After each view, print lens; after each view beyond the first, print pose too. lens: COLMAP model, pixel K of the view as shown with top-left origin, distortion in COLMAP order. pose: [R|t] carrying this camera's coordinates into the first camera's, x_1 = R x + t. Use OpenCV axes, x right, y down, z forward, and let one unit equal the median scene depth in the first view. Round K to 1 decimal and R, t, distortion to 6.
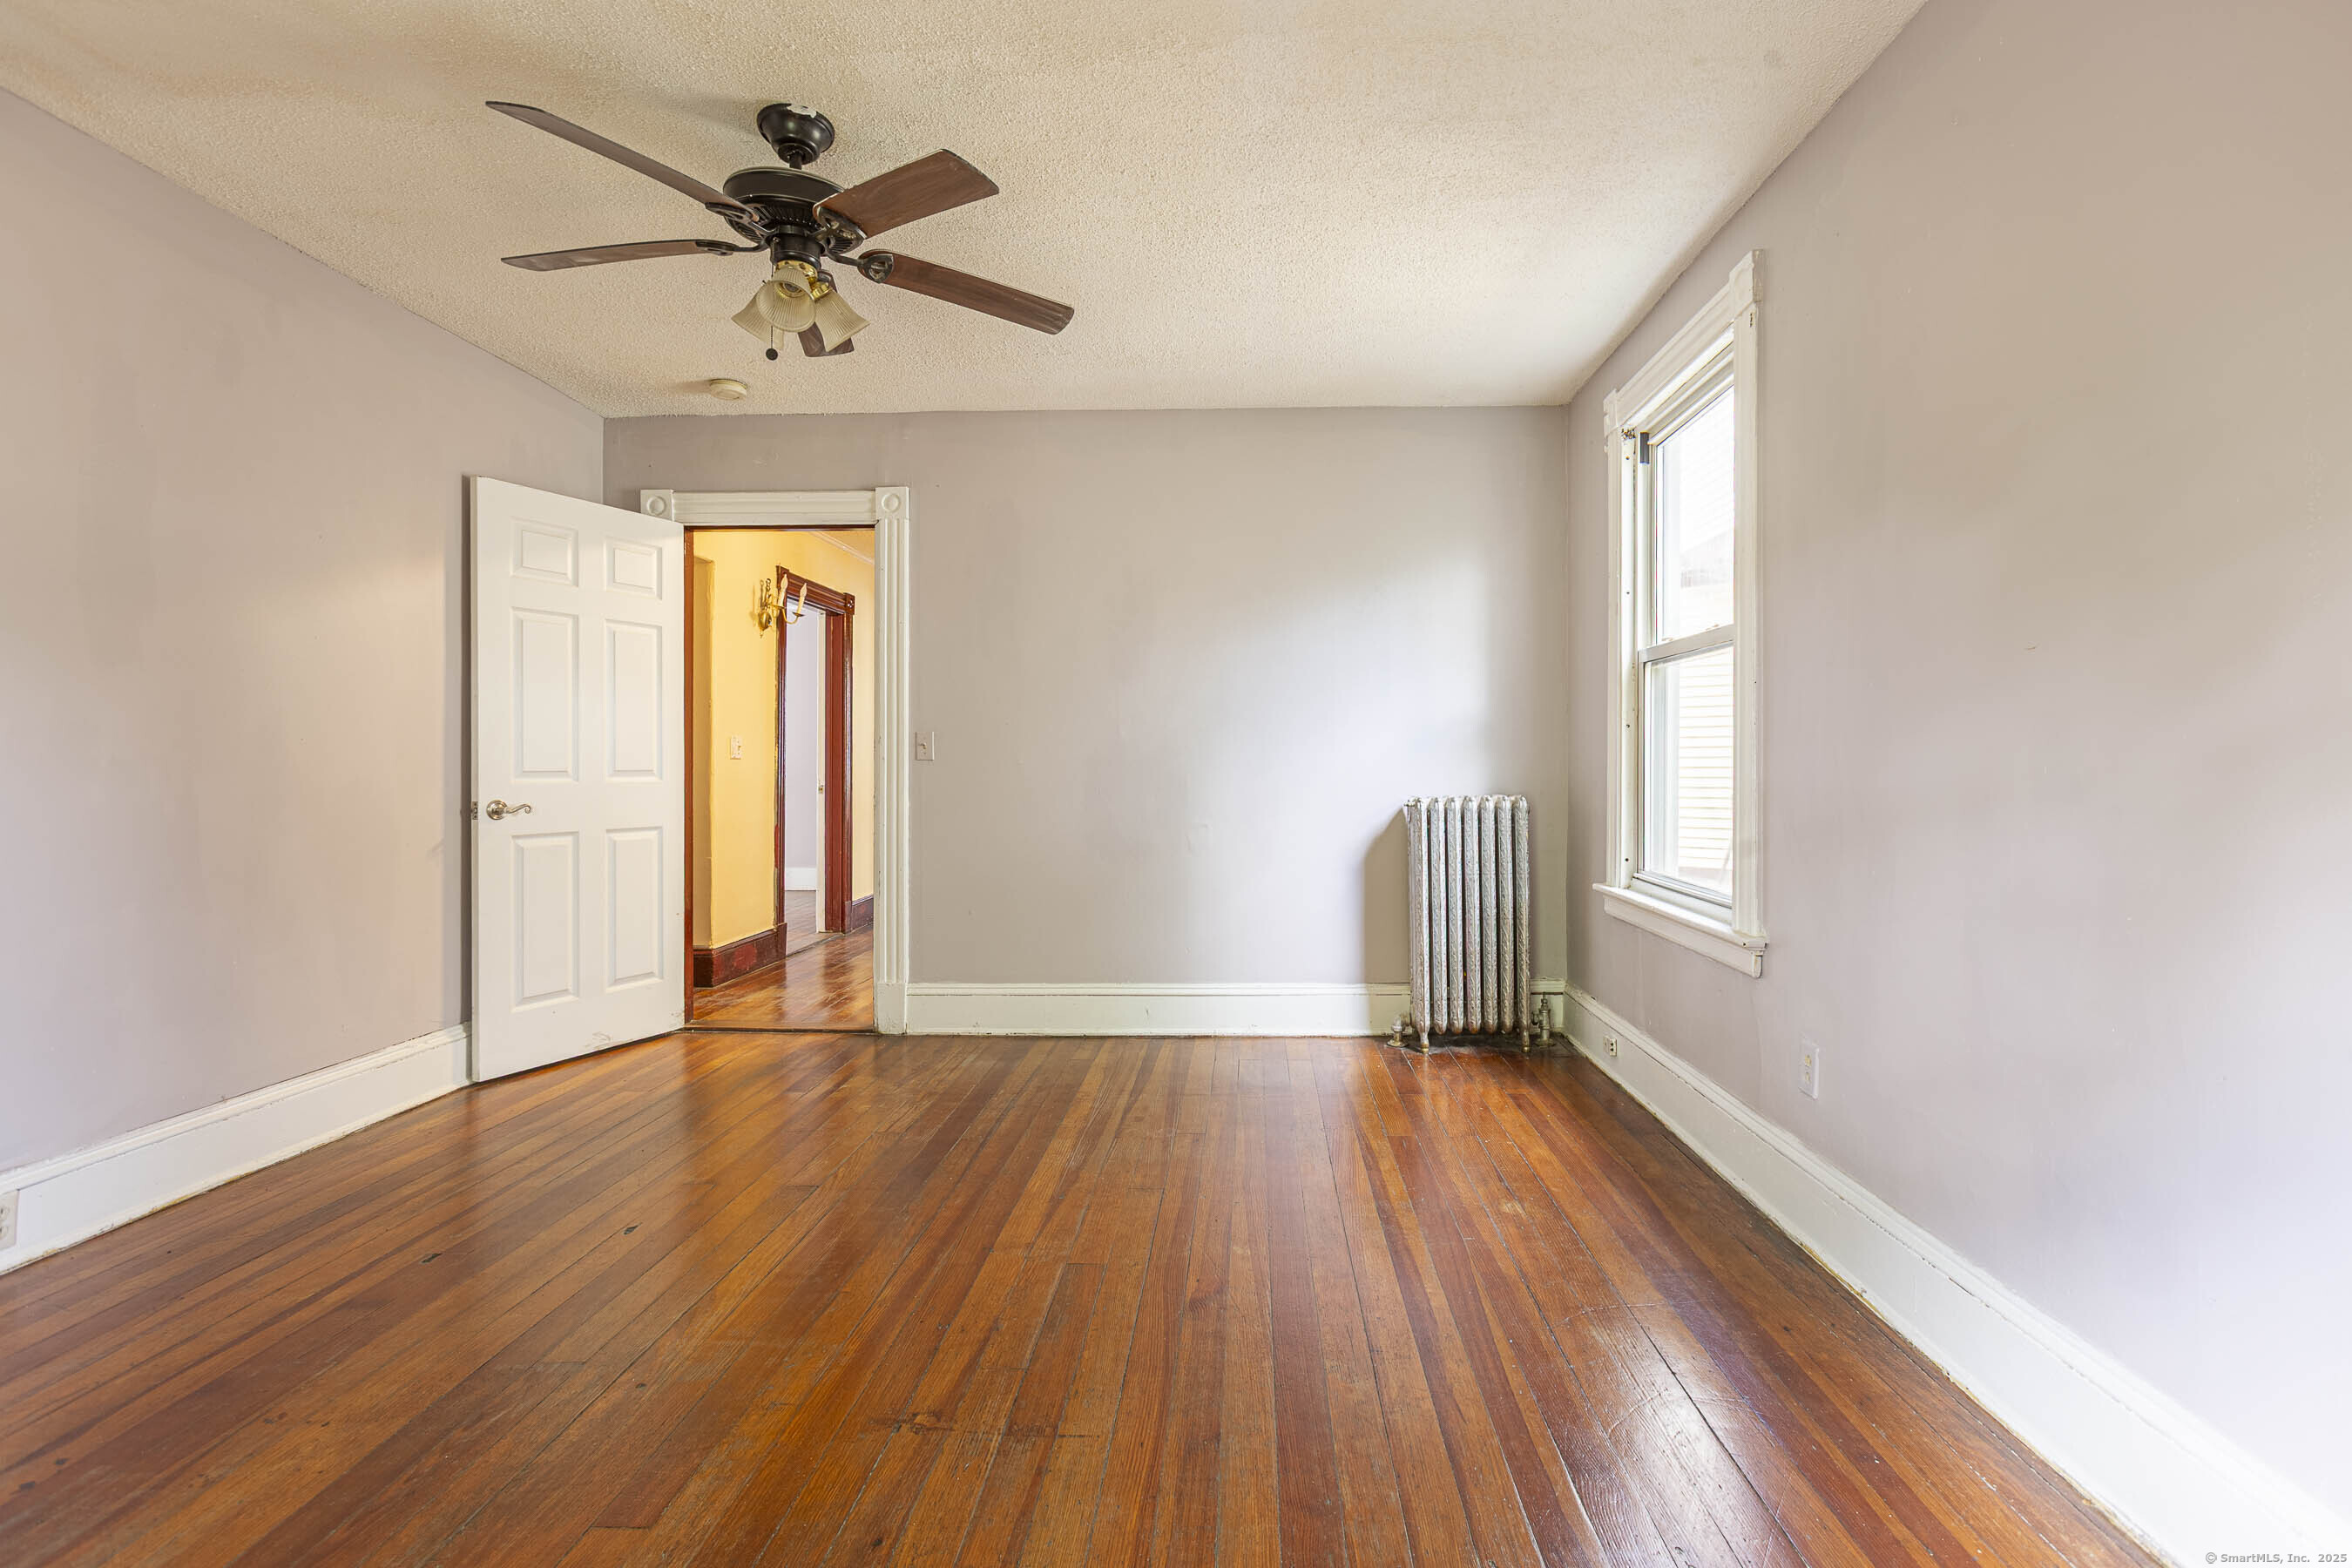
lens RADIAL K [[1059.5, 0, 1180.1], [0, 1059.5, 768.0], [0, 0, 1]] dist [-0.000725, 0.002892]
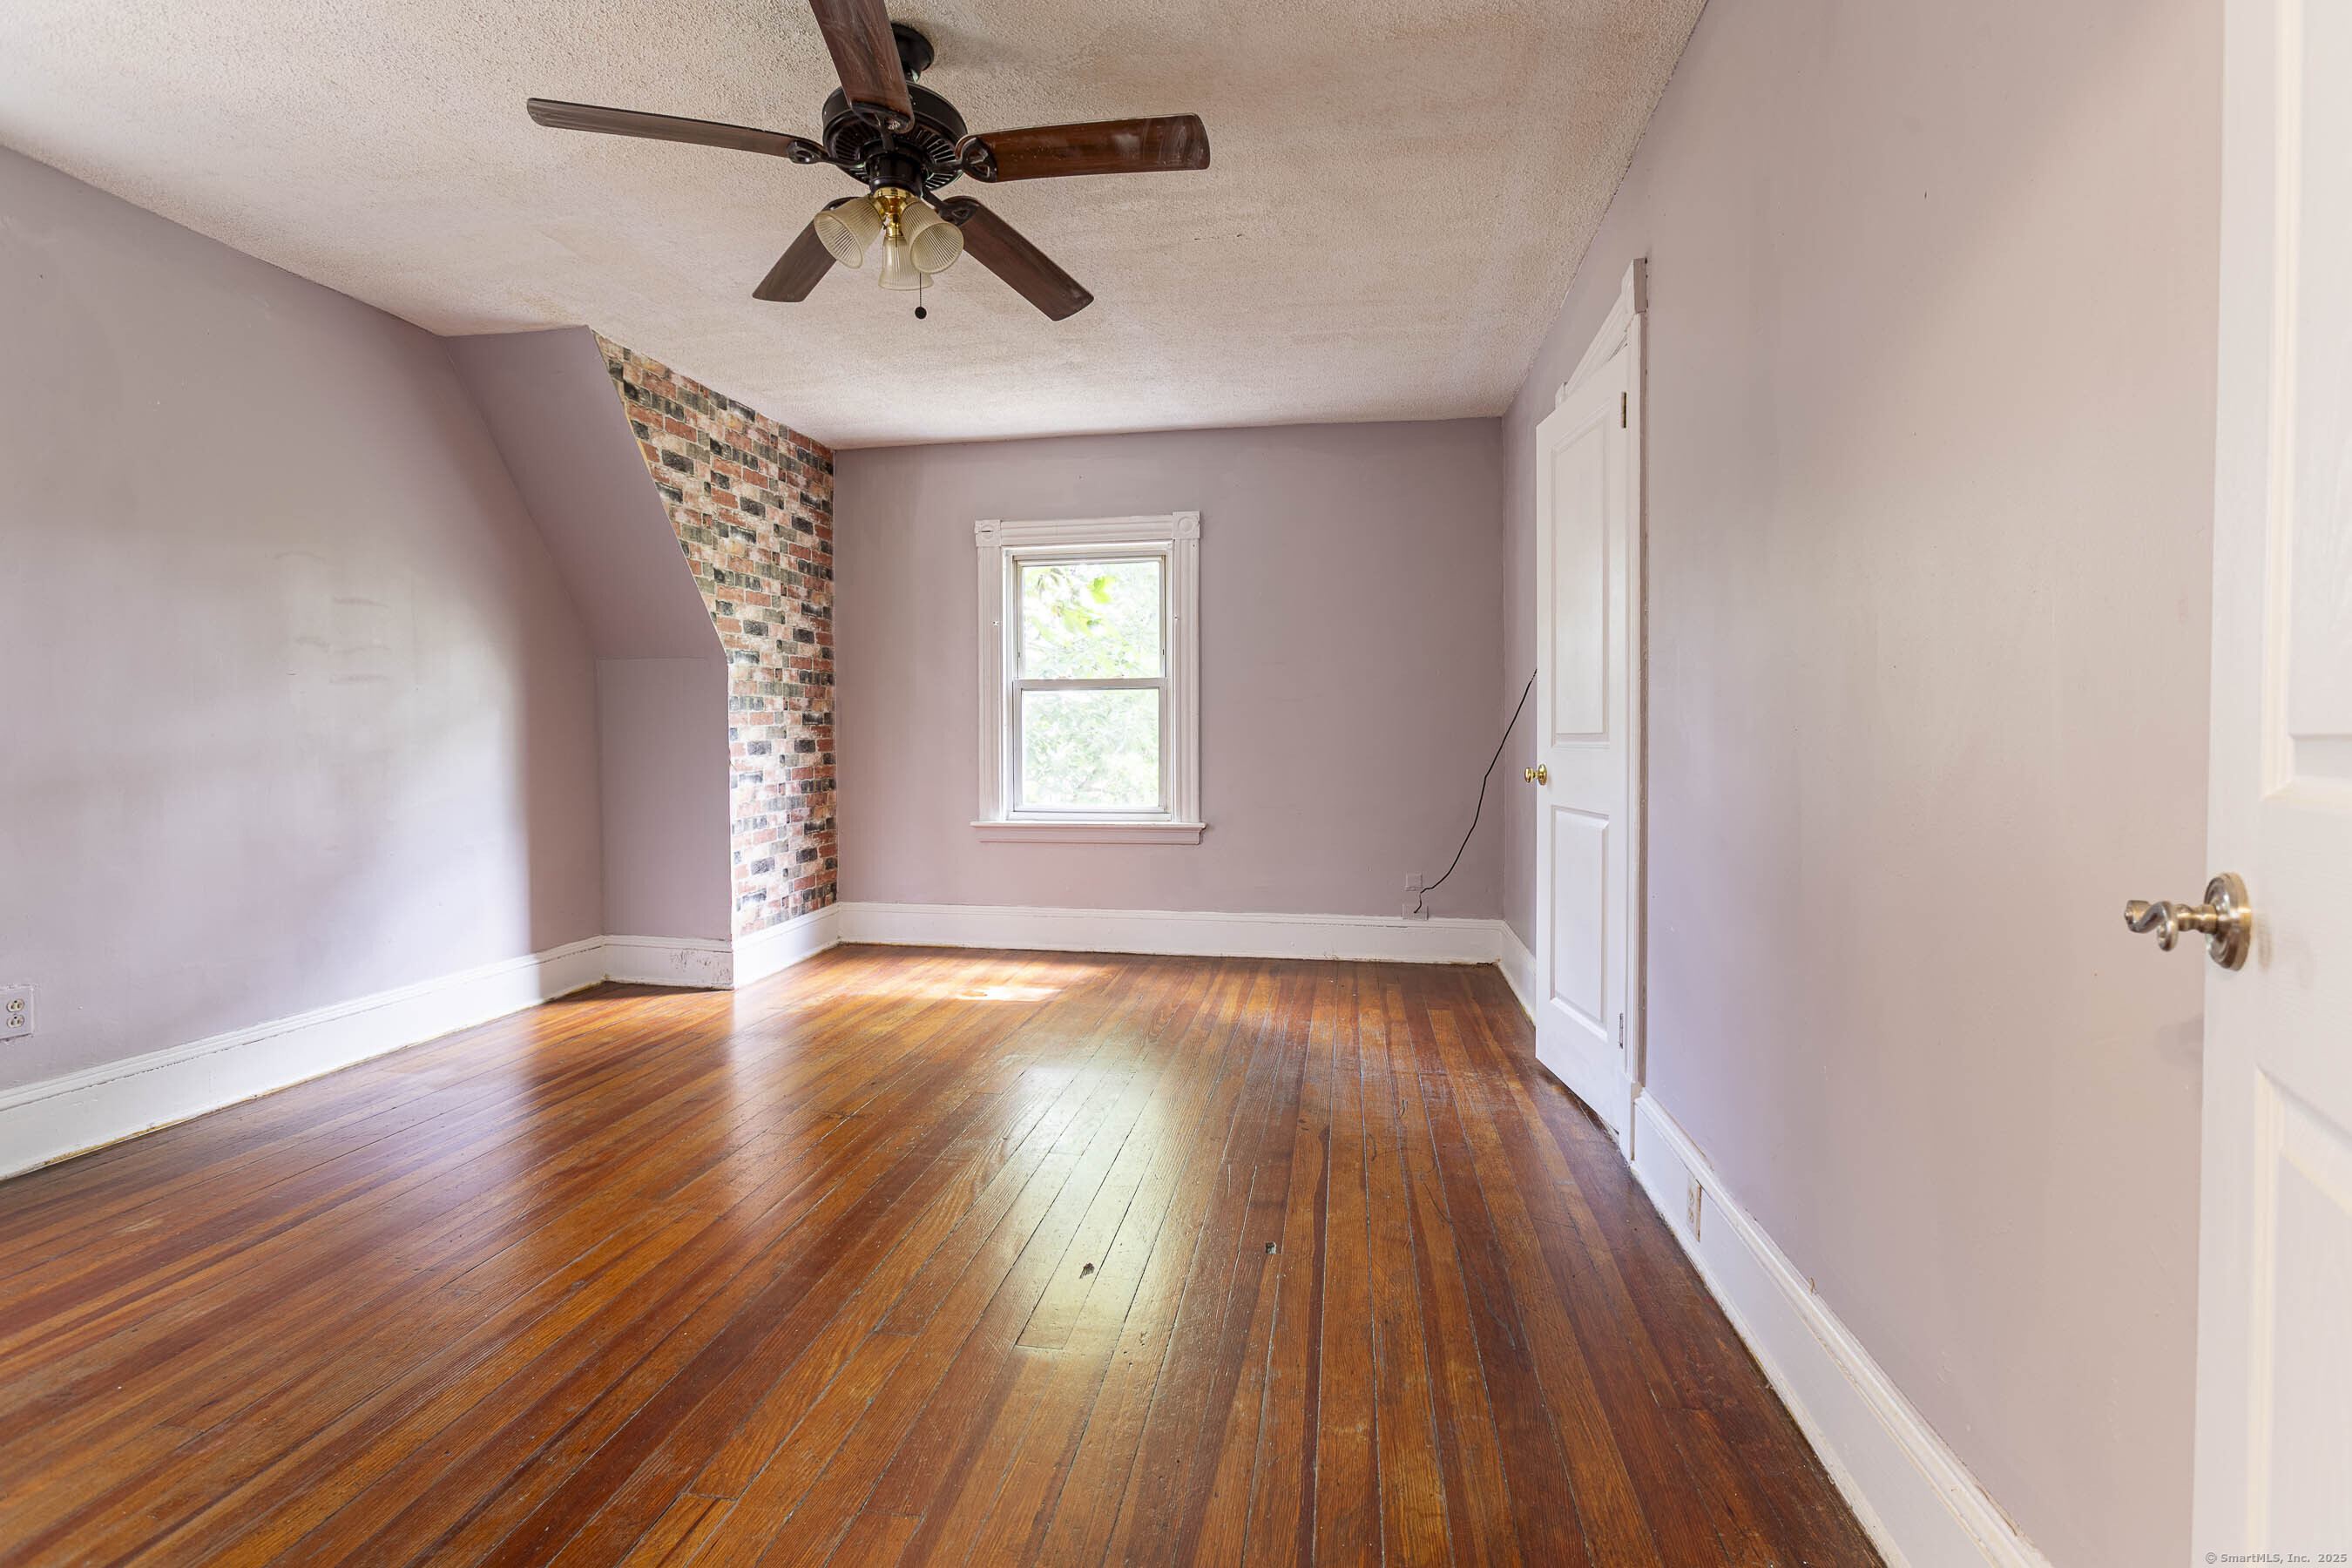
lens RADIAL K [[1059.5, 0, 1172.8], [0, 1059.5, 763.7], [0, 0, 1]] dist [-0.000725, 0.002892]
pose [[-0.993237, -0.000135, 0.116108, -0.663177], [0.001506, 0.999900, 0.014043, 0.006608], [-0.116099, 0.014123, -0.993137, 1.783826]]
